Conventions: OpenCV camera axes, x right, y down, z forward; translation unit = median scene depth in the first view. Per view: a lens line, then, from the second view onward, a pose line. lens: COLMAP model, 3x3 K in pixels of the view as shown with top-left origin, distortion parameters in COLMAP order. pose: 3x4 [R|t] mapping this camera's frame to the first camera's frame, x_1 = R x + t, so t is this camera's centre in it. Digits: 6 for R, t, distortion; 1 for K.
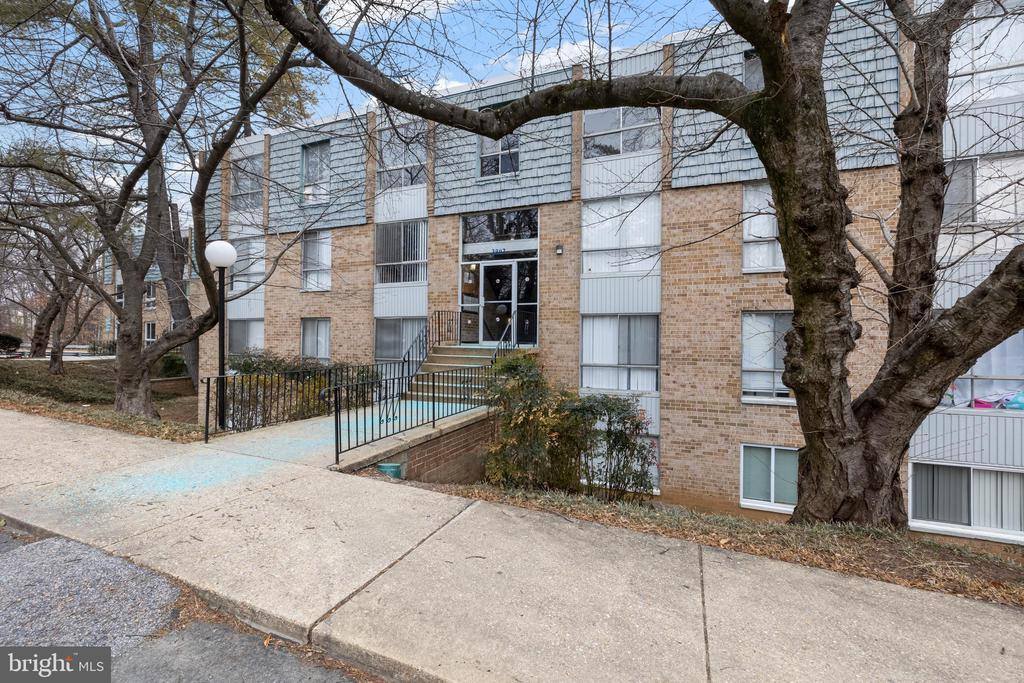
lens RADIAL K [[434.9, 0, 510.5], [0, 434.9, 338.3], [0, 0, 1]] dist [0.004064, 0.000308]
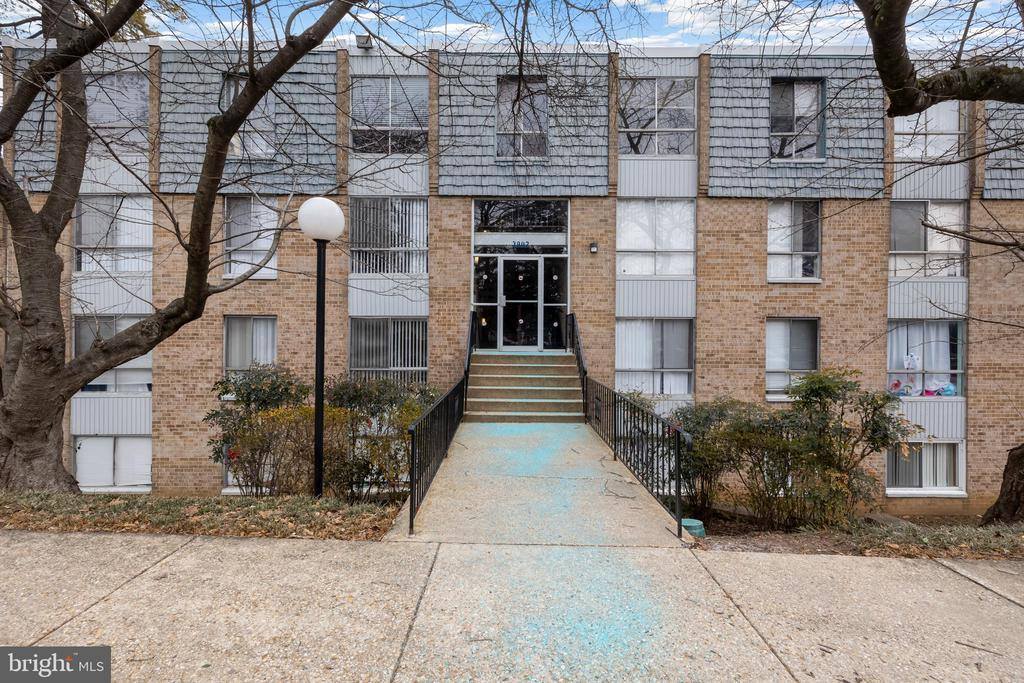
lens RADIAL K [[434.9, 0, 512.1], [0, 434.9, 340.0], [0, 0, 1]] dist [0.004064, 0.000308]
pose [[0.926548, -0.006561, 0.376118, -0.408322], [0.002092, 0.999922, 0.012289, -0.017762], [-0.376170, -0.010600, 0.926490, 0.201321]]
